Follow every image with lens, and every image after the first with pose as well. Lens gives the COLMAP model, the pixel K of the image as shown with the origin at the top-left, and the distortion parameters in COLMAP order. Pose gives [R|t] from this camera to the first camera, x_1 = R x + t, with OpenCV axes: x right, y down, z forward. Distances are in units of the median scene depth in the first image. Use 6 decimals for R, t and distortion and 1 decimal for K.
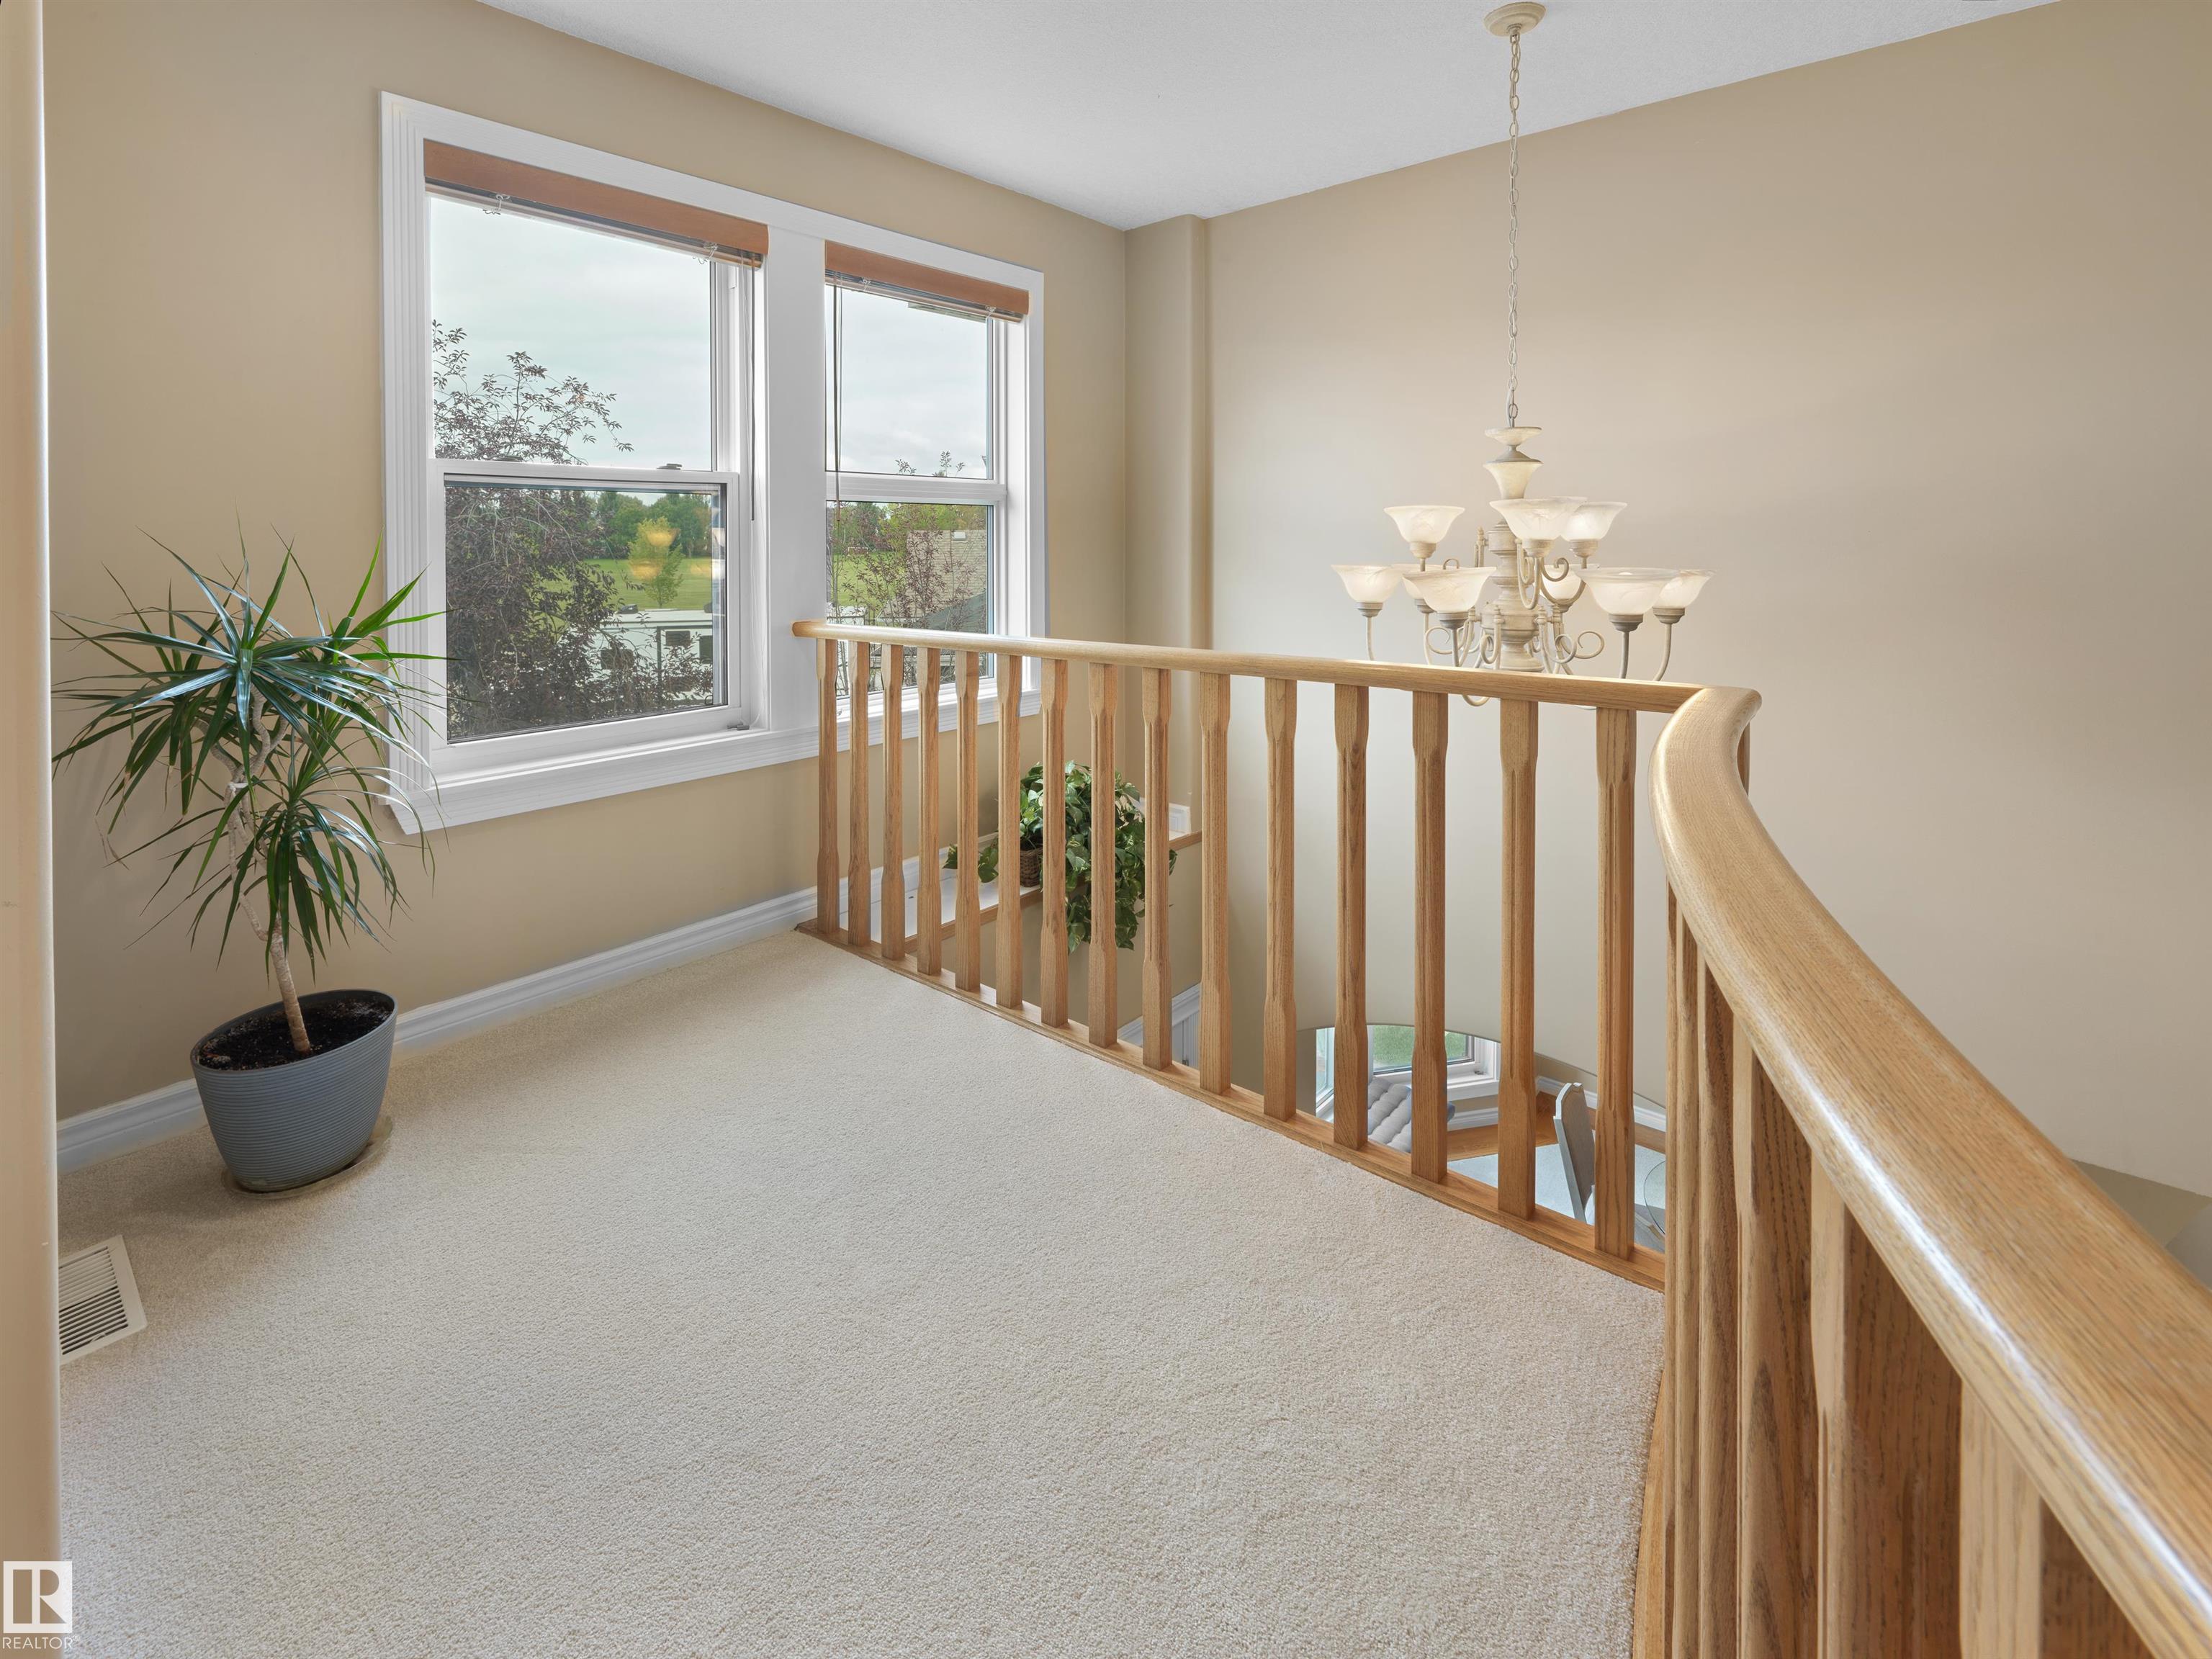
lens RADIAL K [[974.0, 0, 1103.7], [0, 974.0, 850.0], [0, 0, 1]] dist [0.002312, 0.000682]
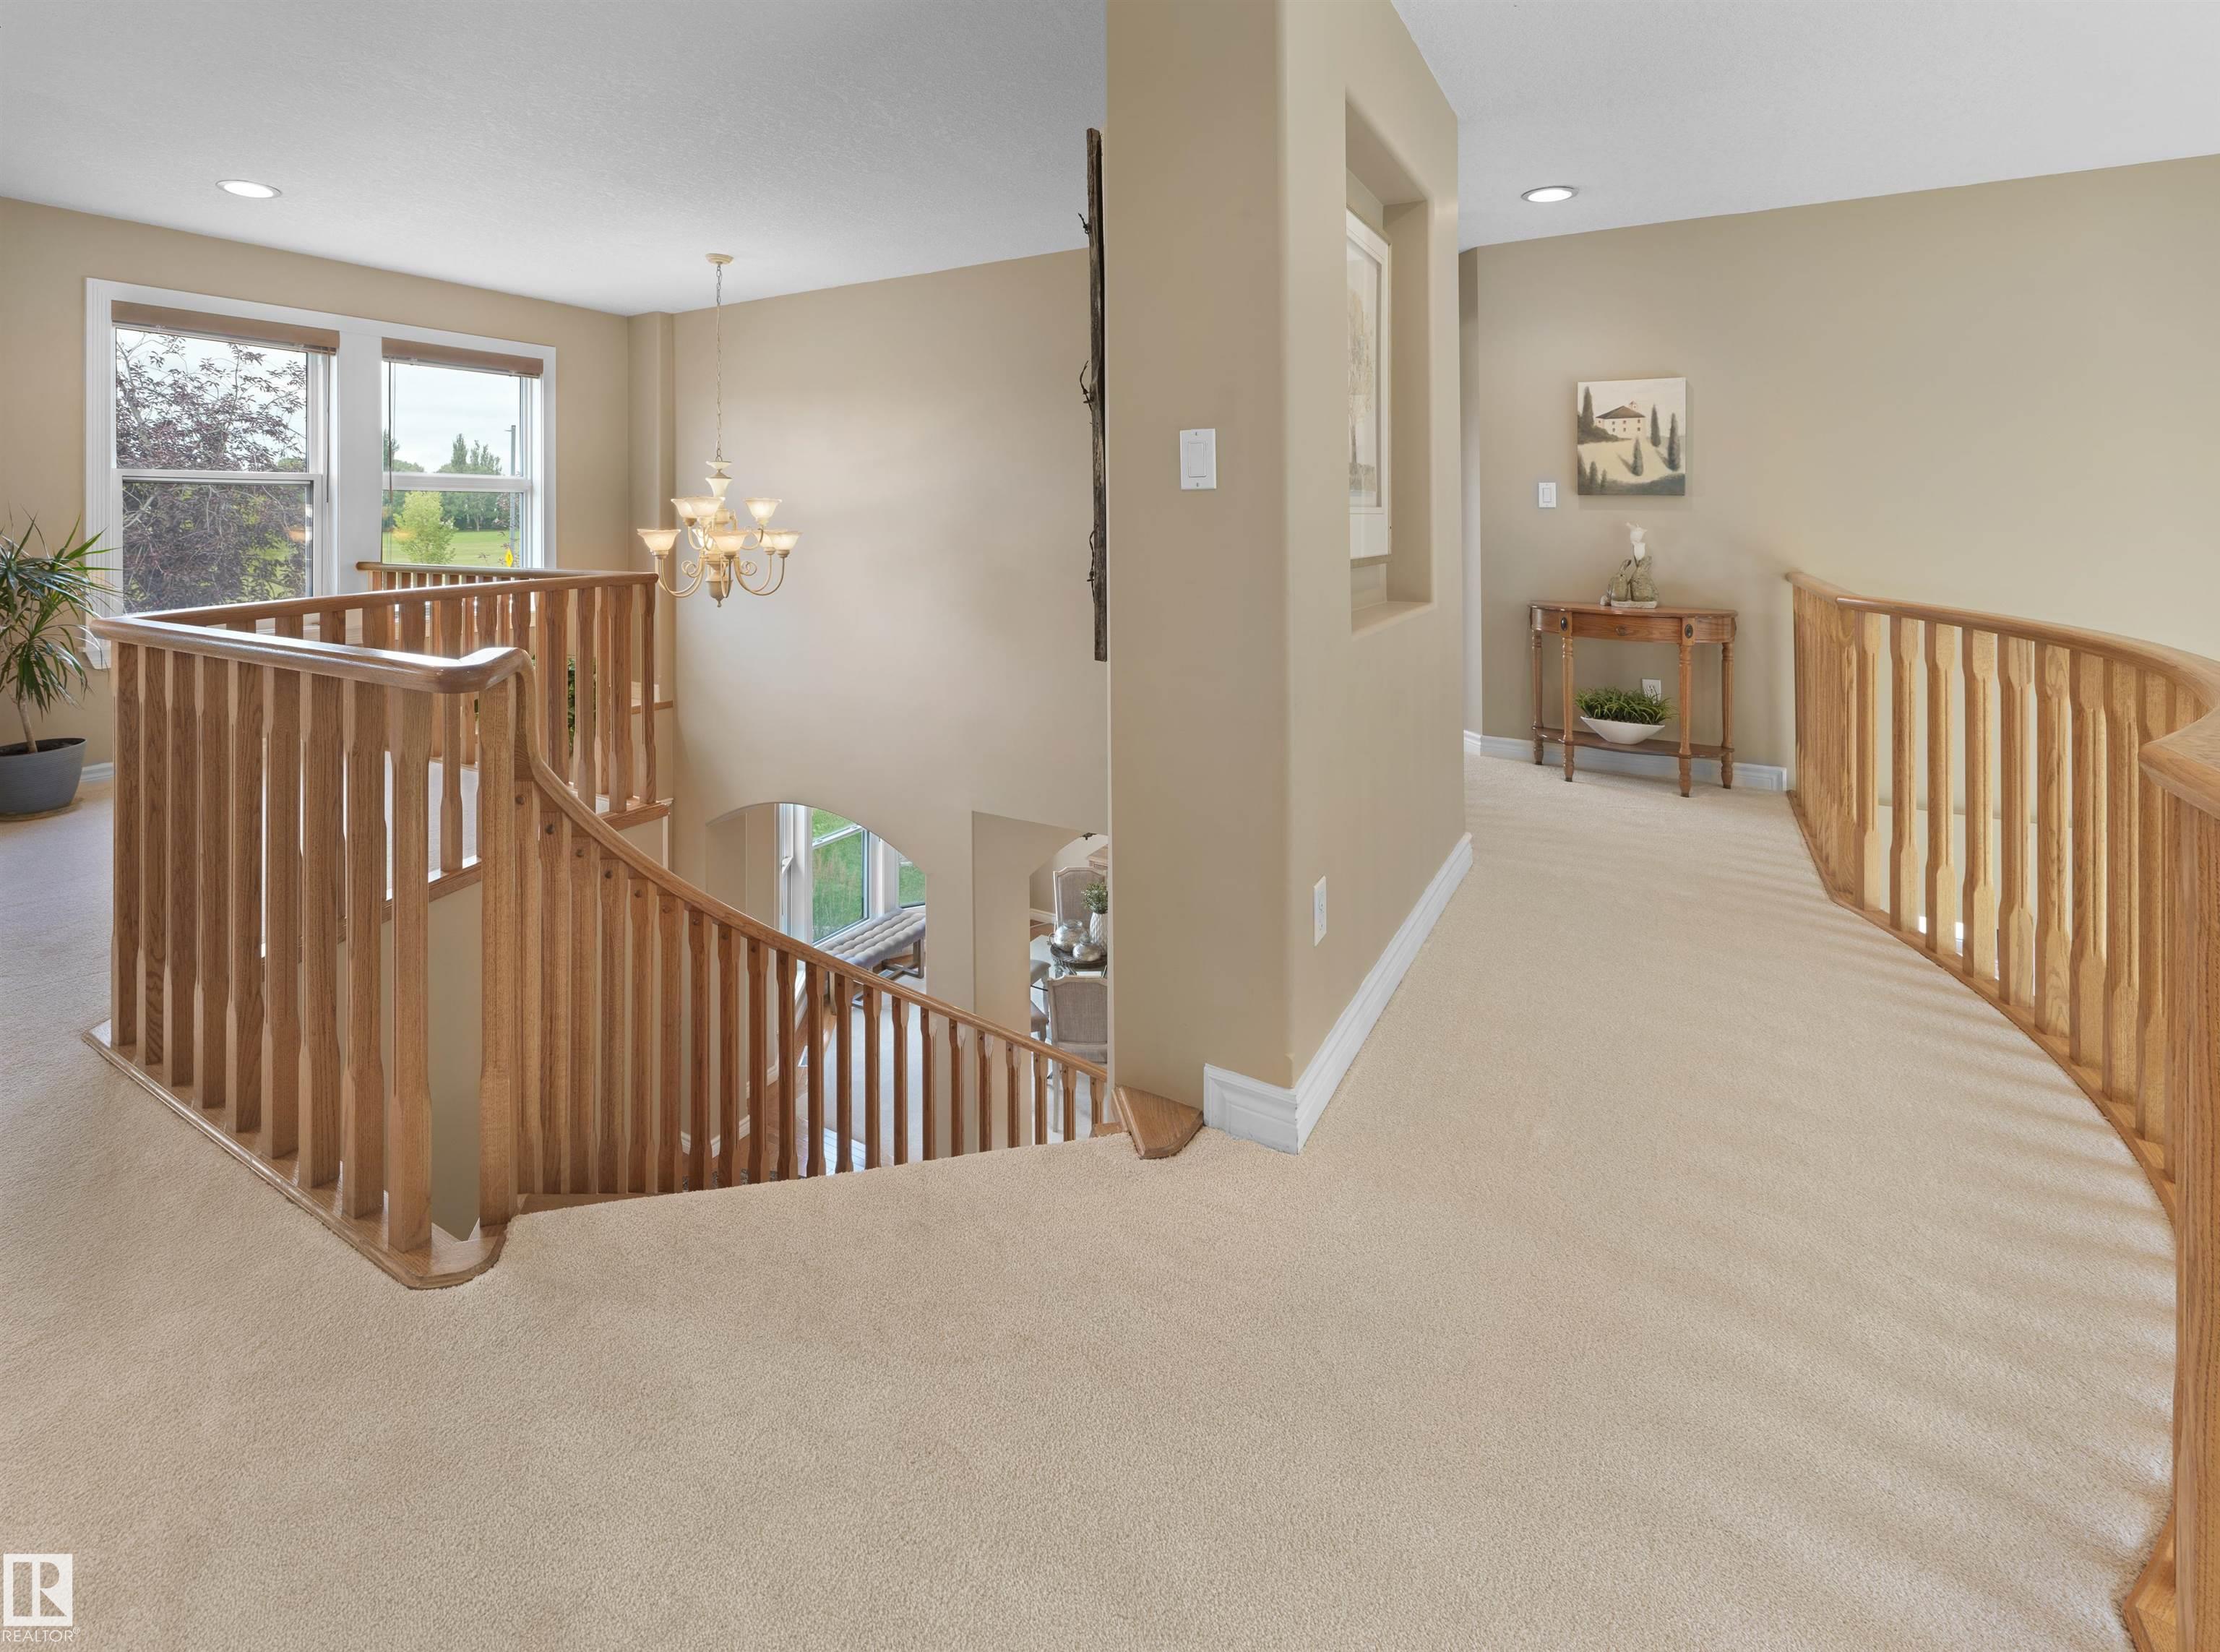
lens RADIAL K [[1058.5, 0, 1114.9], [0, 1058.5, 803.2], [0, 0, 1]] dist [-0.003104, -0.000275]
pose [[0.990964, -0.025122, 0.131753, 0.630228], [0.030940, 0.998626, -0.042299, 0.259882], [-0.130509, 0.045994, 0.990380, -0.828861]]
